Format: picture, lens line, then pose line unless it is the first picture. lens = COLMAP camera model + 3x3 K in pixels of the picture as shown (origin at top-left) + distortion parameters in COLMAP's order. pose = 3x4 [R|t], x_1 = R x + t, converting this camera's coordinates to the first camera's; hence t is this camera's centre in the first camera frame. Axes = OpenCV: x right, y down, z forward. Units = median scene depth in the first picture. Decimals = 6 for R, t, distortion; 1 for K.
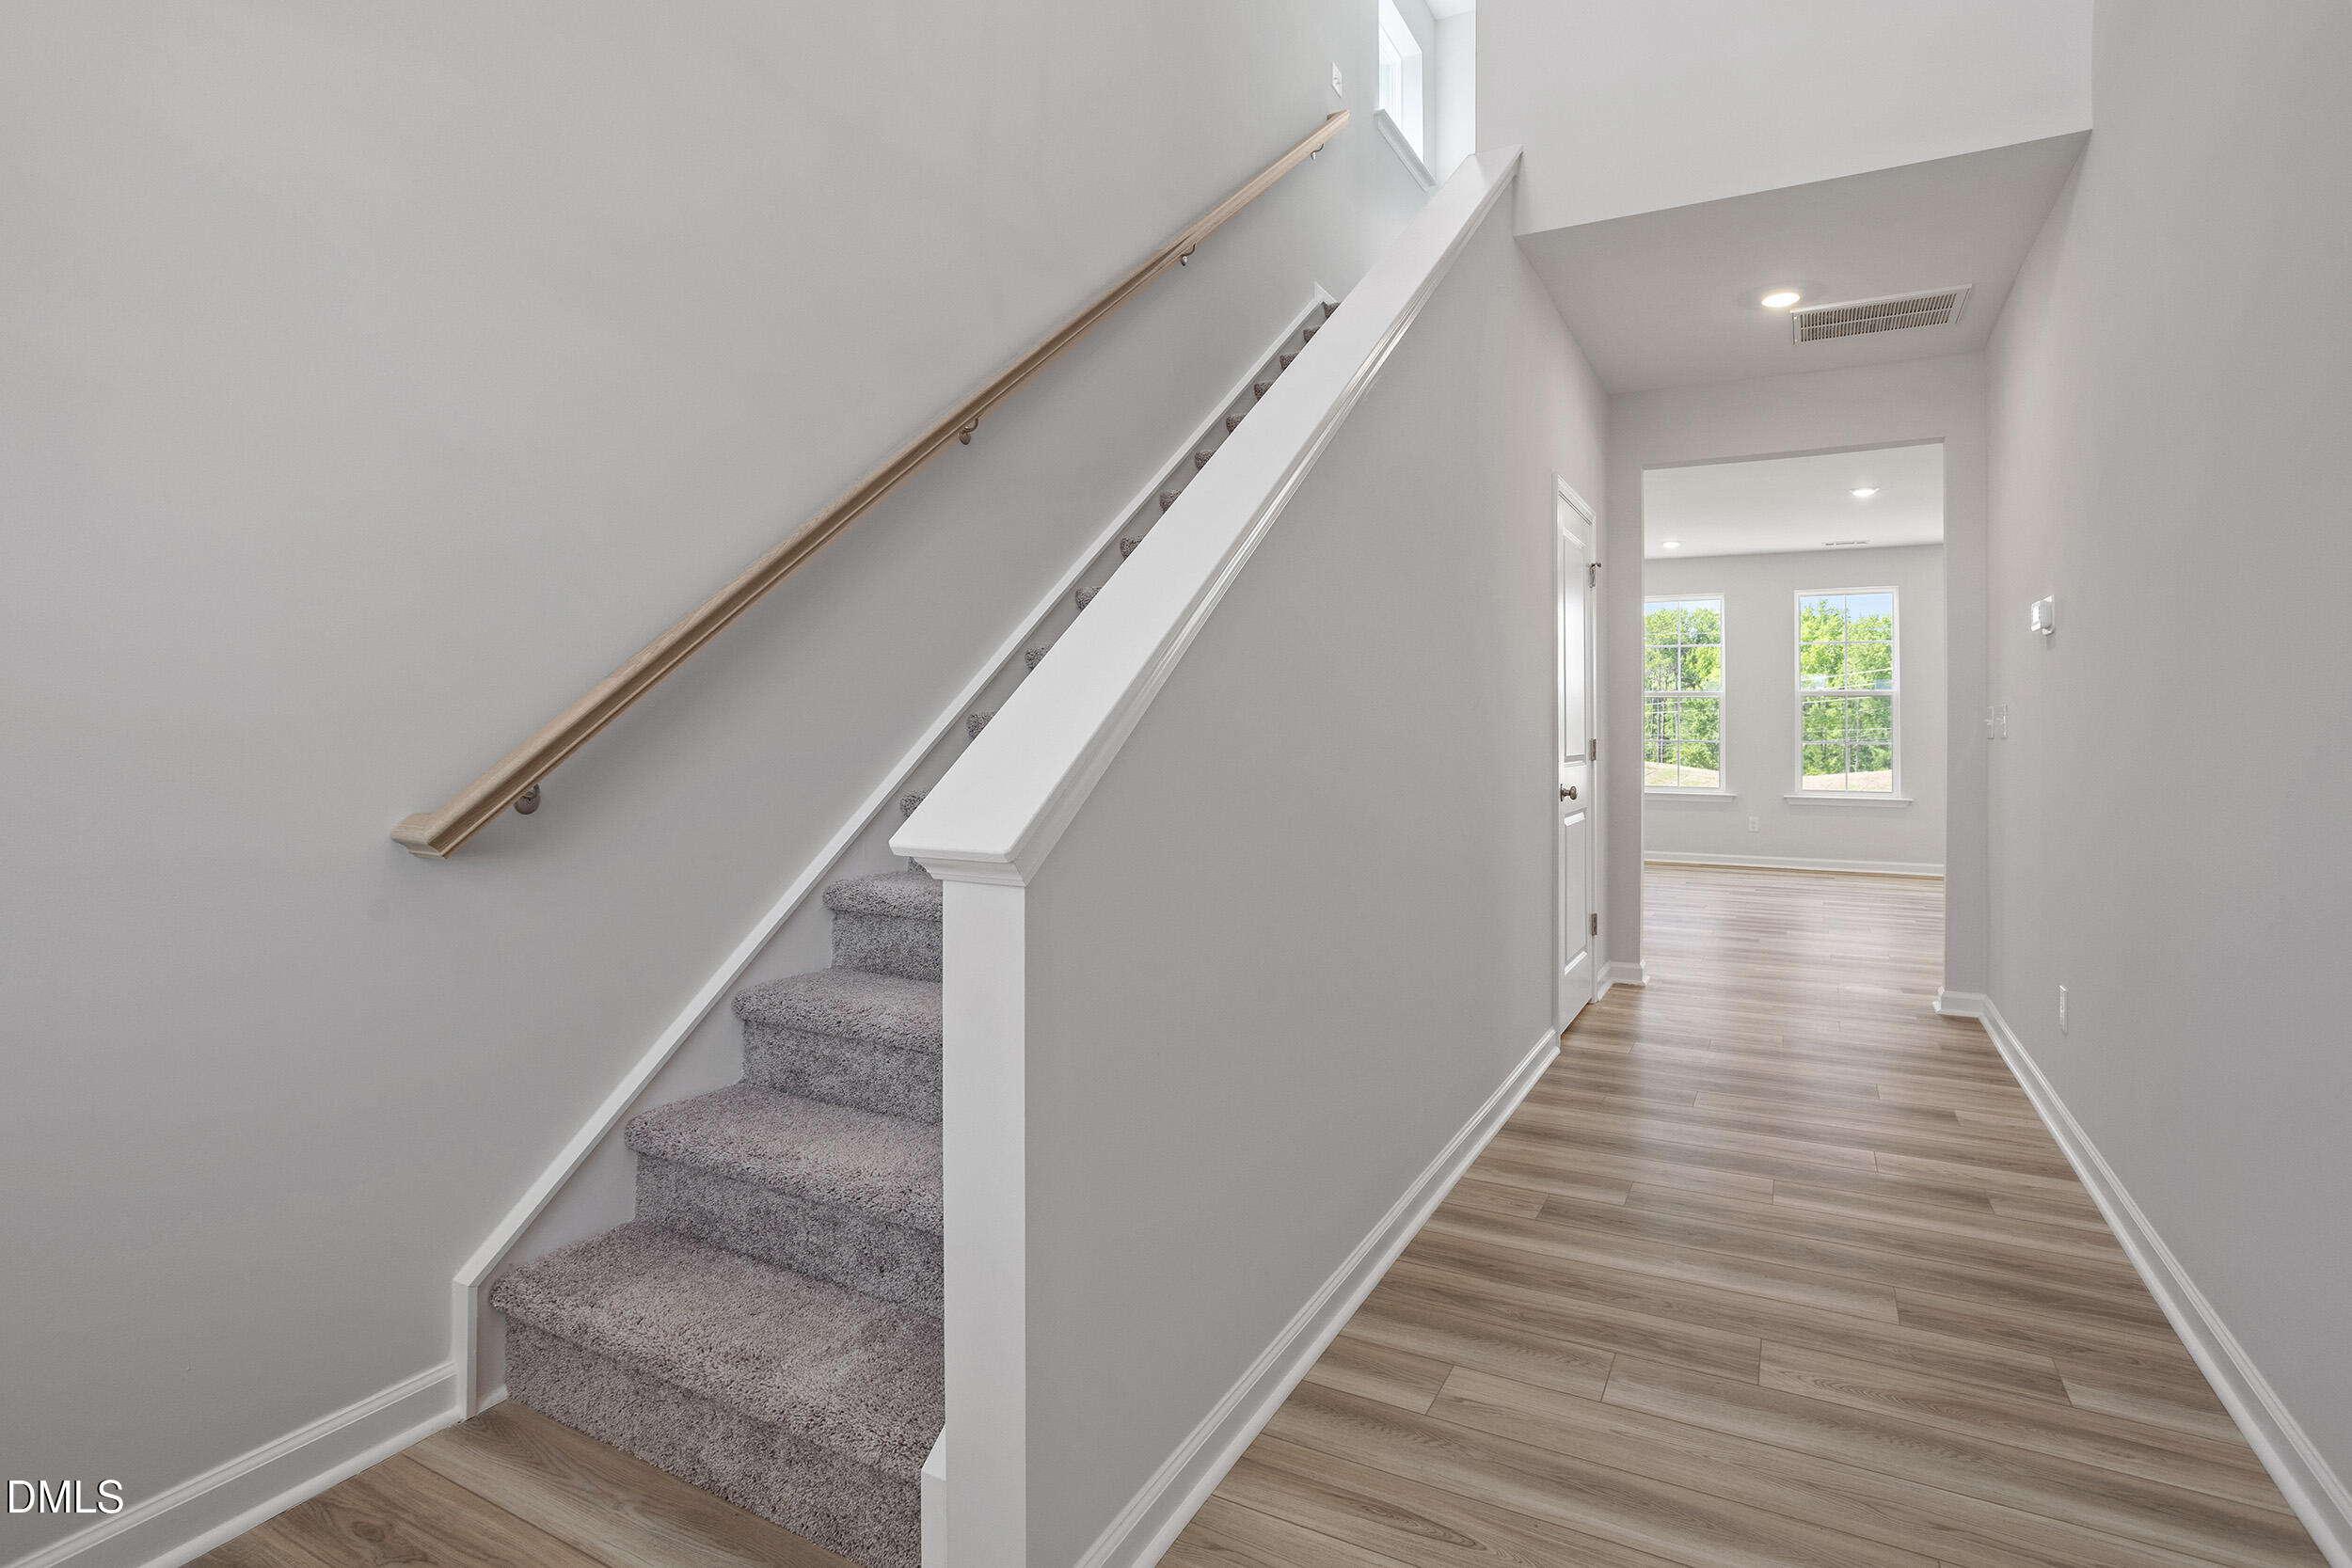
lens RADIAL K [[1141.5, 0, 1176.0], [0, 1141.5, 784.0], [0, 0, 1]] dist [-0.054996, 0.034043]
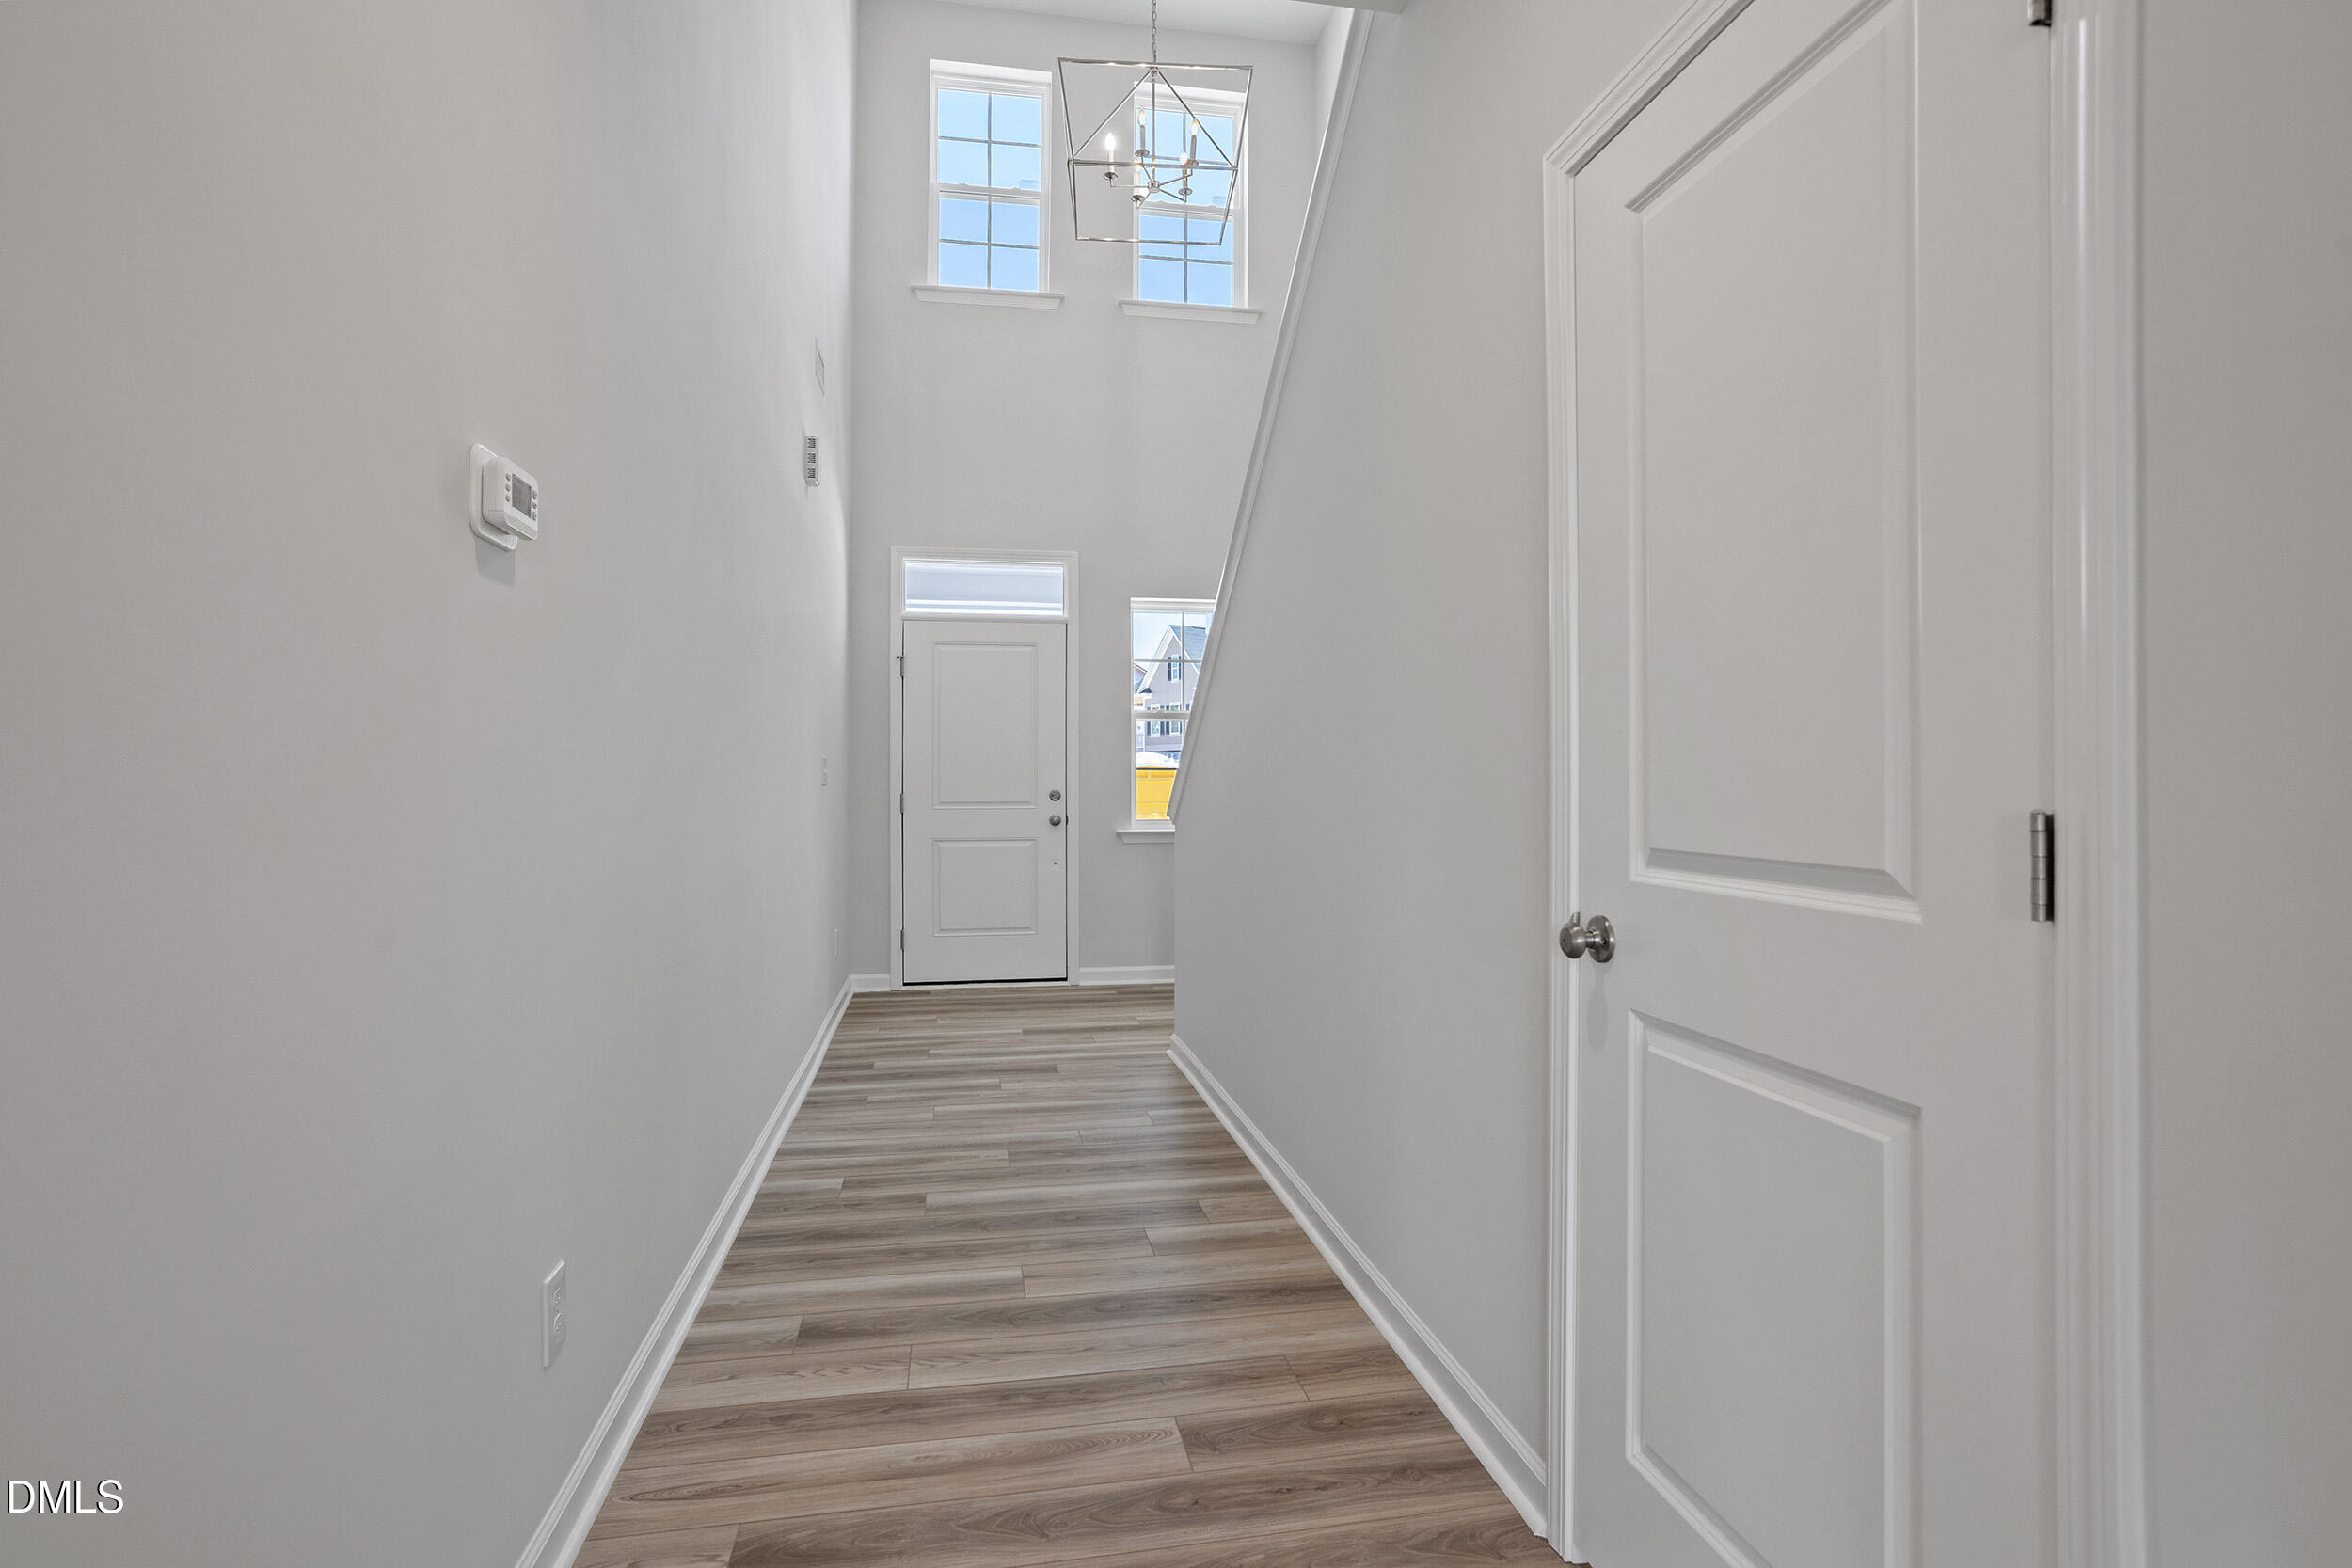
lens RADIAL K [[1141.5, 0, 1176.0], [0, 1141.5, 784.0], [0, 0, 1]] dist [-0.054996, 0.034043]
pose [[-0.768261, -0.005546, -0.640112, 1.192944], [-0.038342, 0.998566, 0.037367, -0.091341], [0.638987, 0.053251, -0.767372, 2.046189]]
